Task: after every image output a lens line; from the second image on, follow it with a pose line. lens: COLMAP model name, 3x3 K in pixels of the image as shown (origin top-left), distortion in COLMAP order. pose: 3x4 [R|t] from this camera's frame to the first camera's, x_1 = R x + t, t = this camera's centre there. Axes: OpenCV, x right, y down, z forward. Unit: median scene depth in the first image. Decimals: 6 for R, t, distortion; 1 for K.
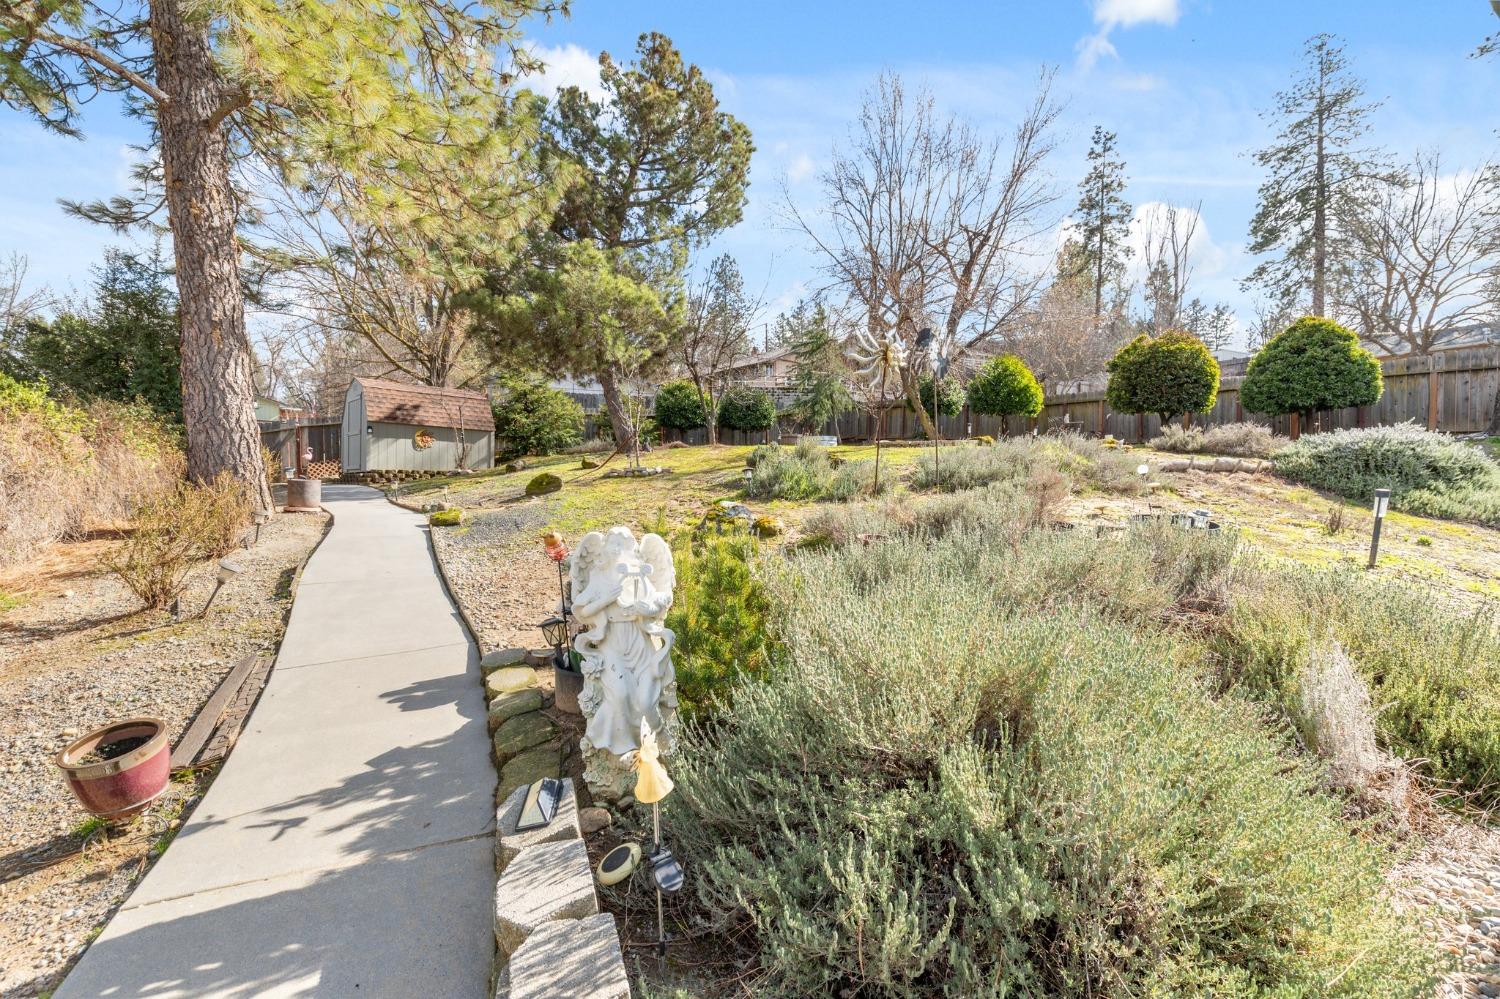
lens RADIAL K [[678.6, 0, 747.1], [0, 678.6, 499.5], [0, 0, 1]] dist [0.007748, -0.001373]
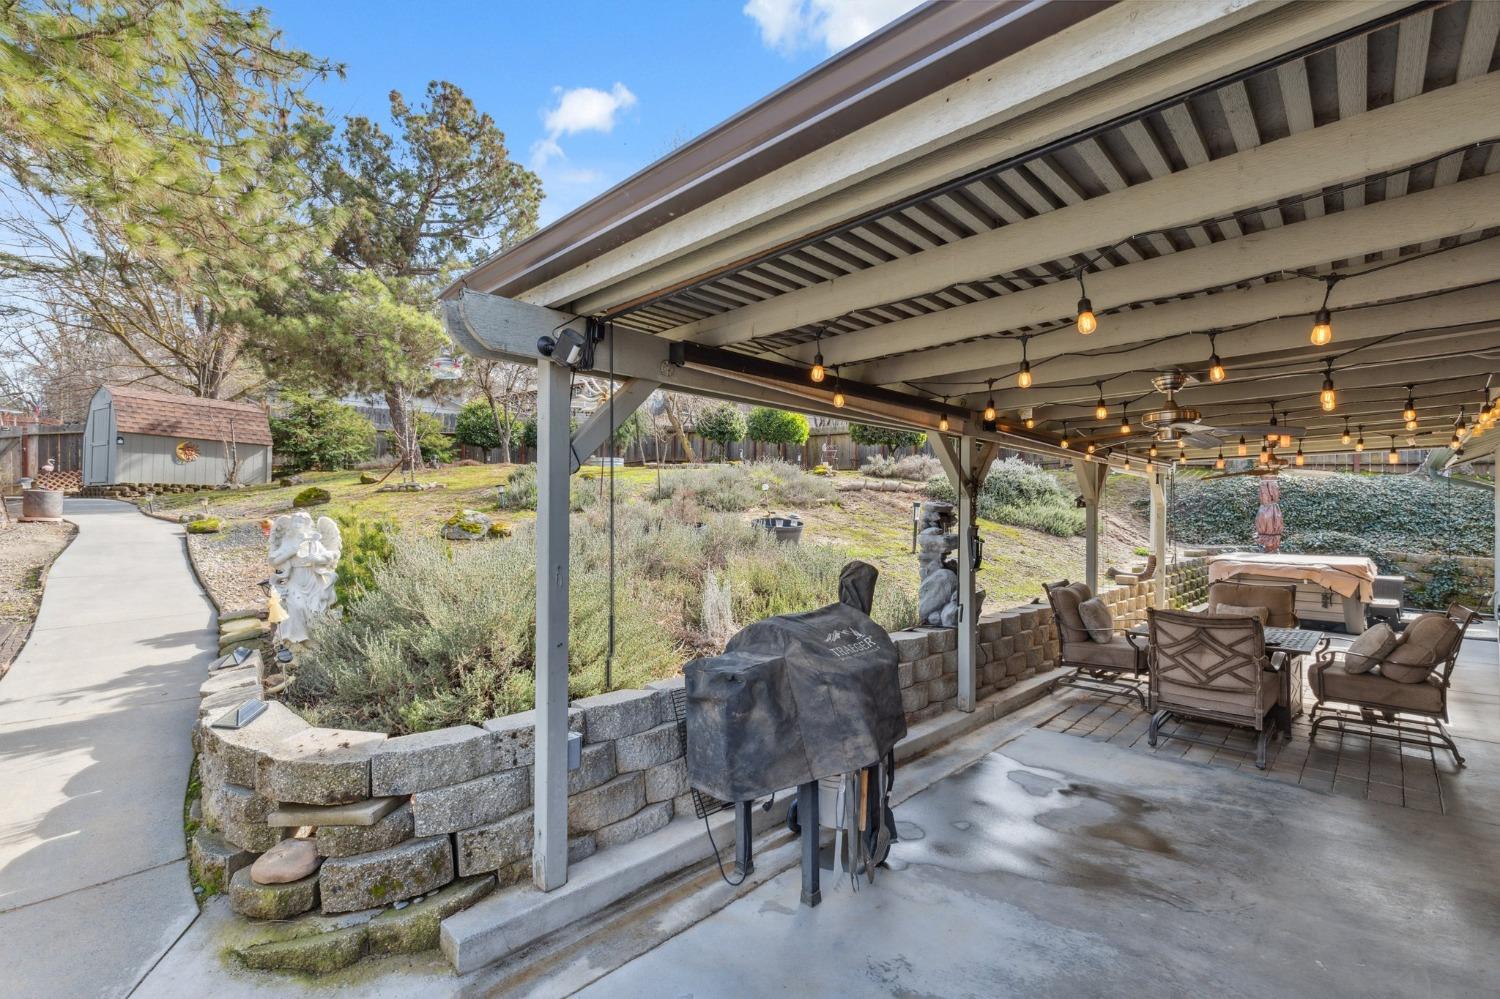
lens RADIAL K [[678.6, 0, 748.1], [0, 678.6, 501.1], [0, 0, 1]] dist [0.007748, -0.001373]
pose [[0.971092, 0.005947, 0.238631, 0.083529], [0.000742, 0.999610, -0.027932, 0.010388], [-0.238704, 0.027302, 0.970708, -0.157701]]
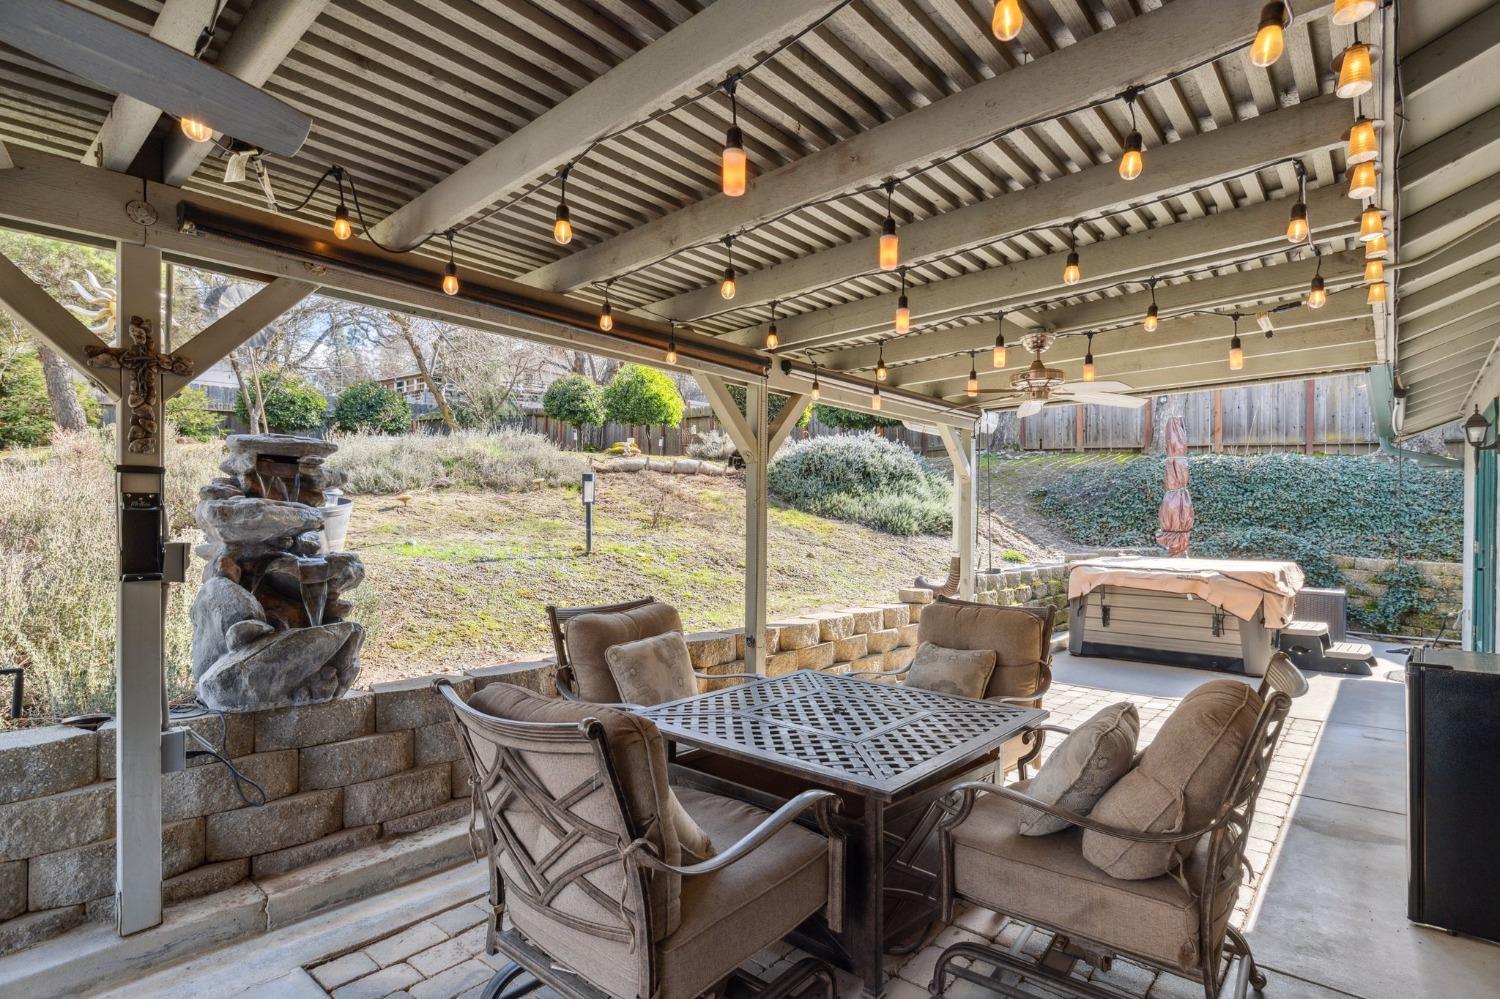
lens RADIAL K [[751.2, 0, 757.9], [0, 751.2, 513.8], [0, 0, 1]] dist [-0.001071, -0.000617]
pose [[0.957079, 0.006000, 0.289765, 0.355168], [-0.000116, 0.999794, -0.020319, 0.026359], [-0.289827, 0.019413, 0.956882, -0.028135]]
